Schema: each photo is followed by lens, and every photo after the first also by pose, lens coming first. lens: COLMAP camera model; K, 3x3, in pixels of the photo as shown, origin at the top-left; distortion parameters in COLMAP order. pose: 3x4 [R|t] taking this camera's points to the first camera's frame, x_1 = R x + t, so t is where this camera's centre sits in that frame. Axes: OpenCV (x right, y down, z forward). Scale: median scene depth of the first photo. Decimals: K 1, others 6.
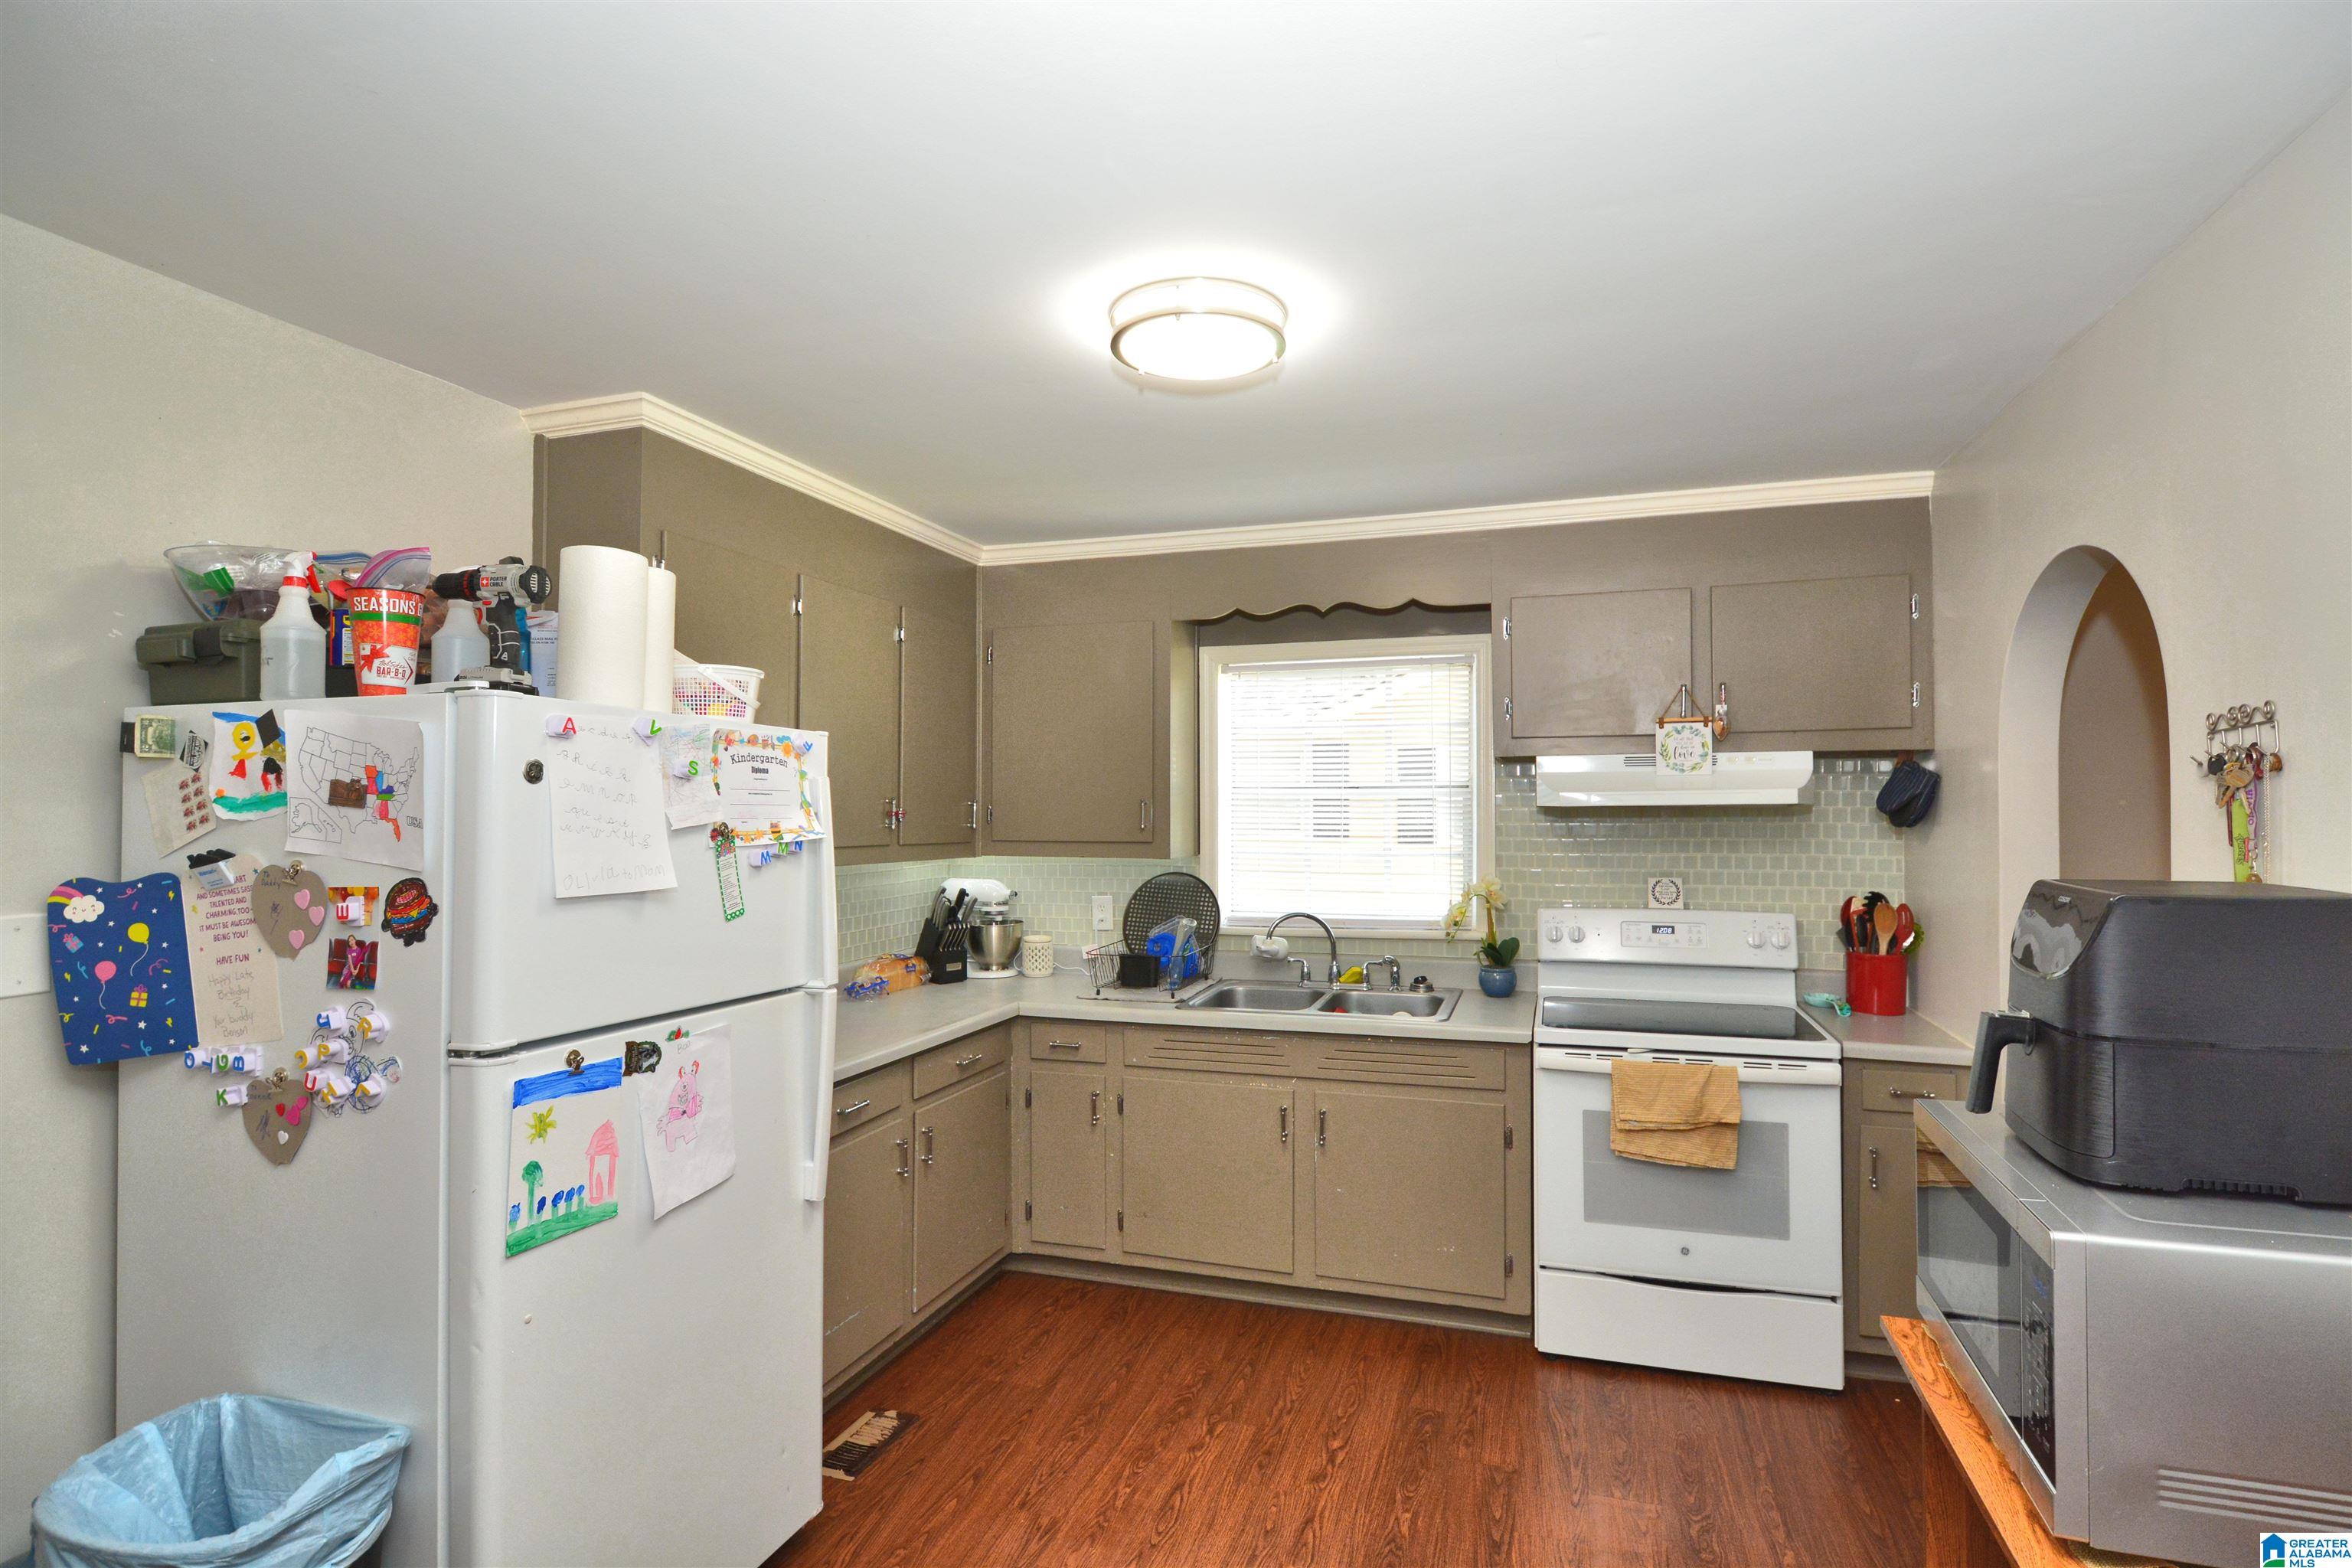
lens RADIAL K [[1136.0, 0, 1178.1], [0, 1136.0, 771.4], [0, 0, 1]] dist [-0.002979, -0.000575]
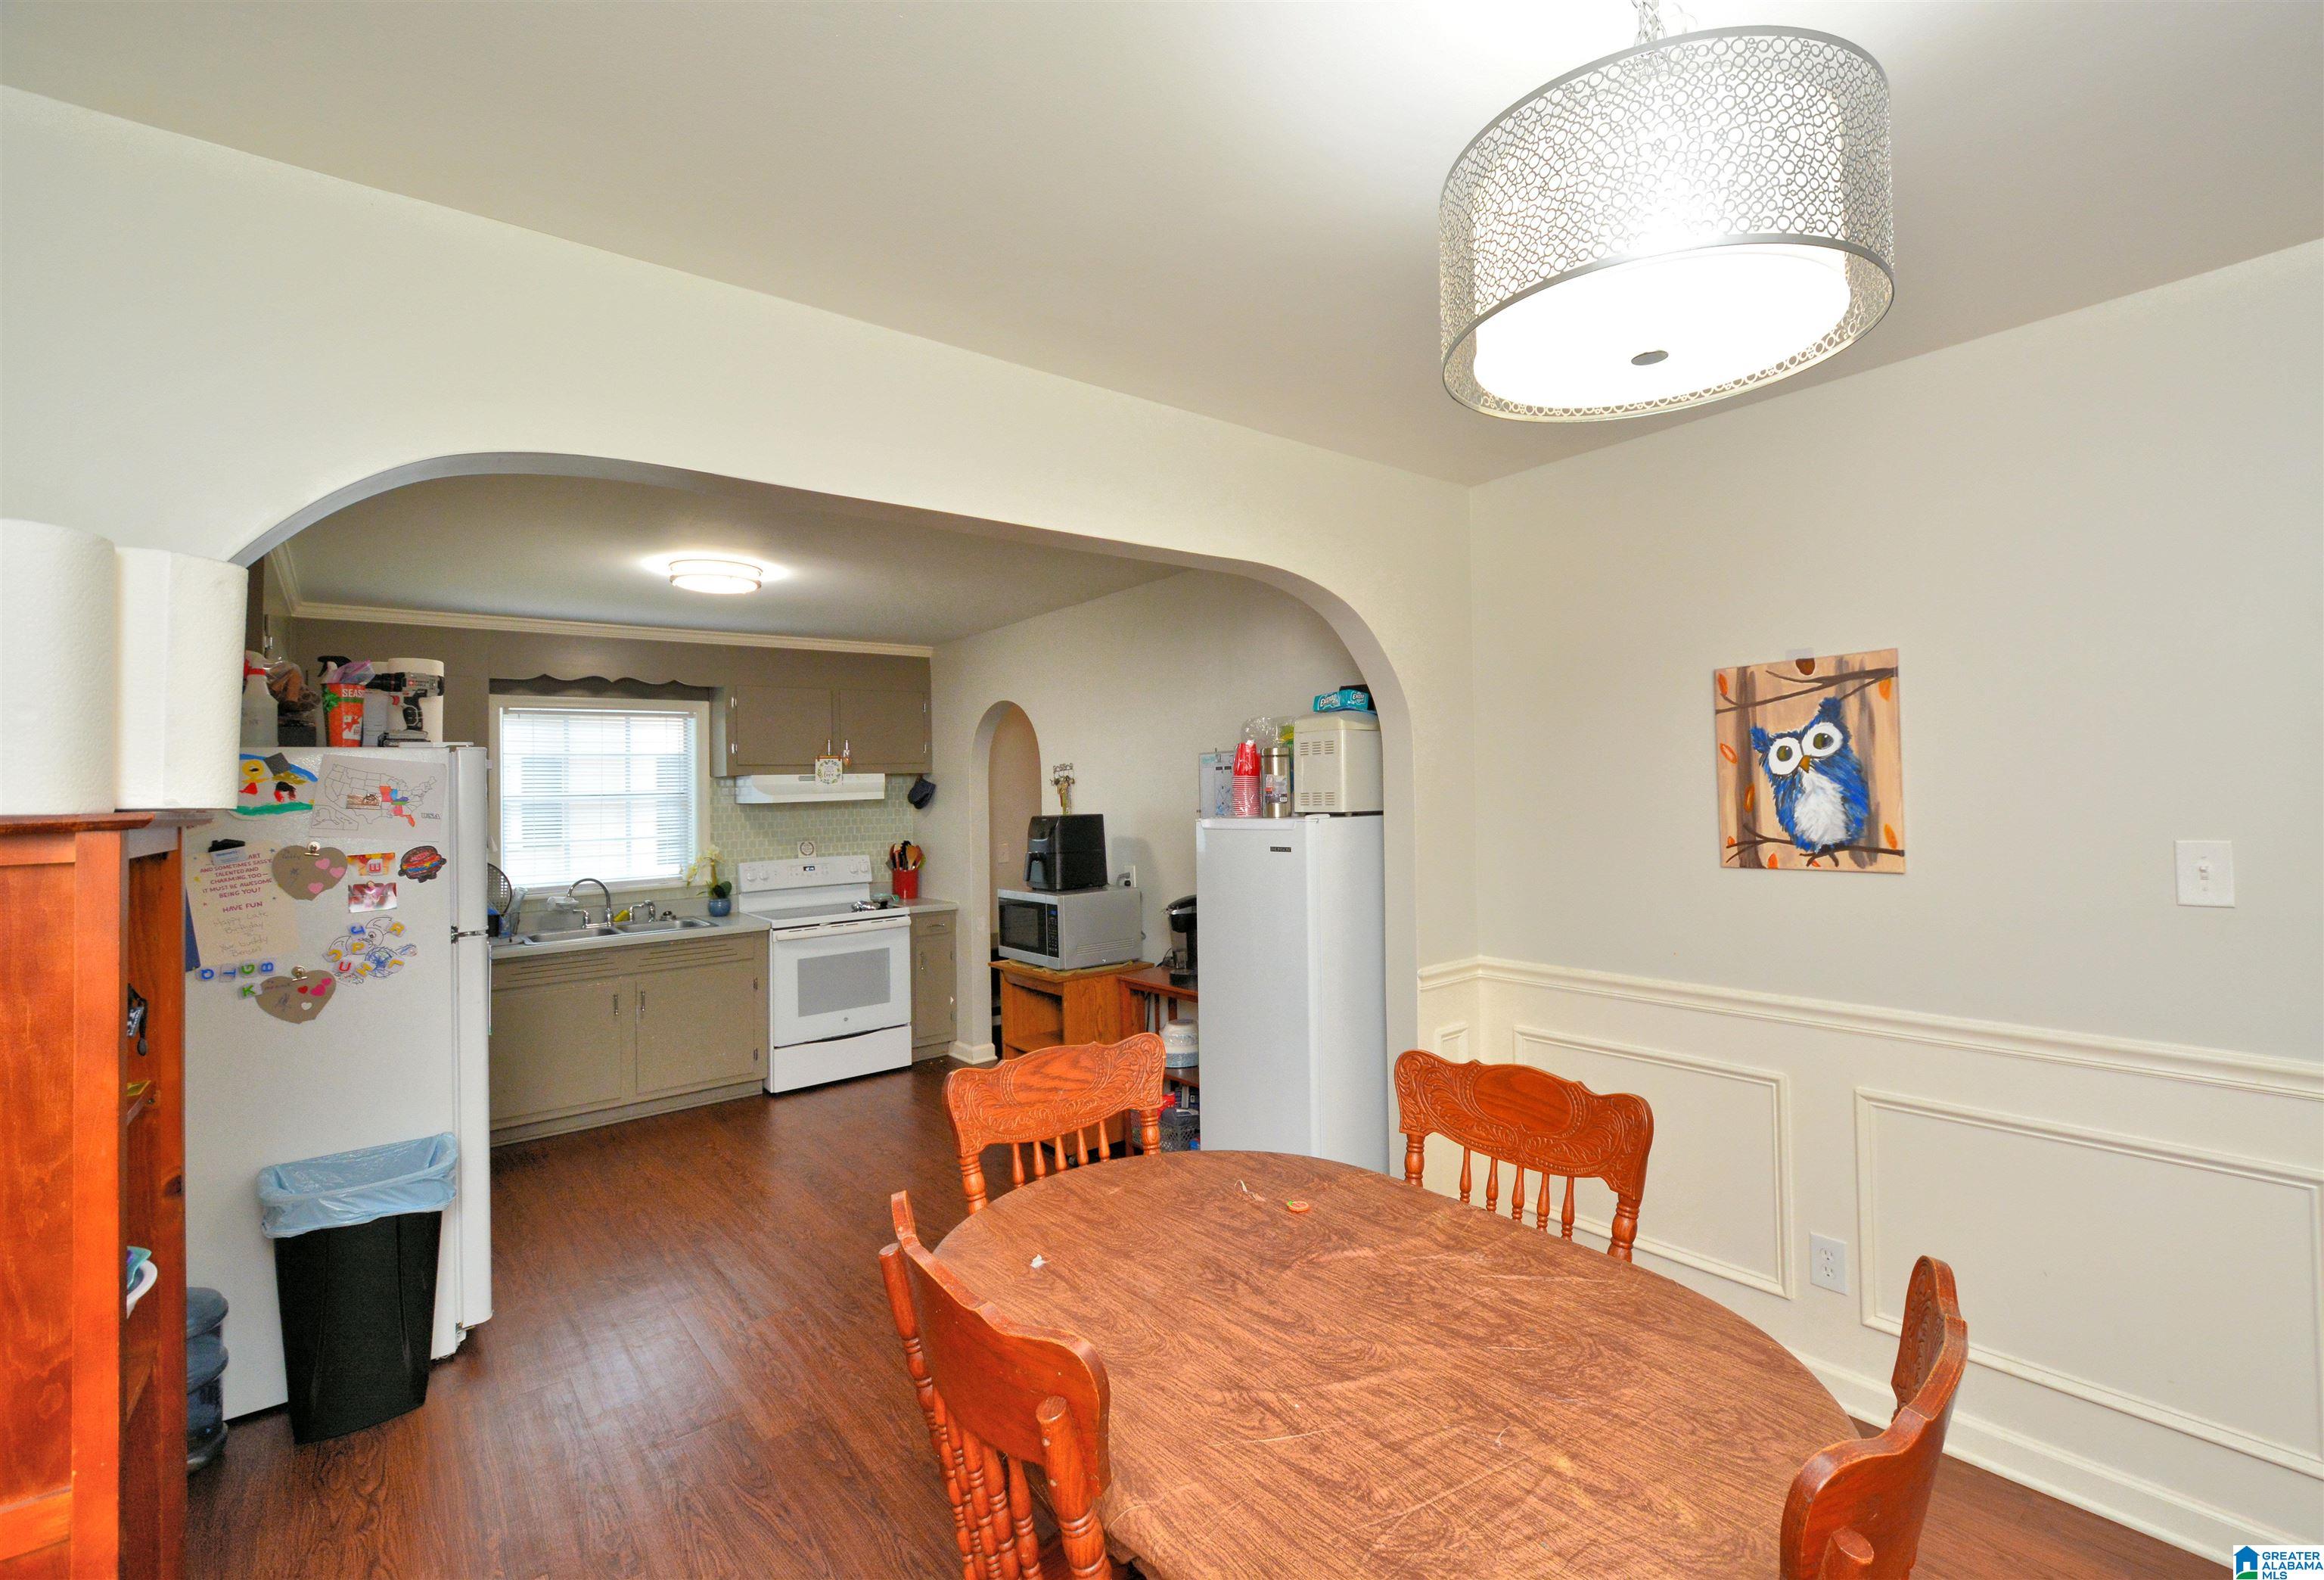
lens RADIAL K [[1052.8, 0, 1163.1], [0, 1052.8, 782.8], [0, 0, 1]] dist [0.000016, 0.000001]
pose [[0.573042, -0.005286, 0.819509, -0.737459], [0.003546, 0.999986, 0.003970, -0.006733], [-0.819518, 0.000631, 0.573052, -0.524546]]
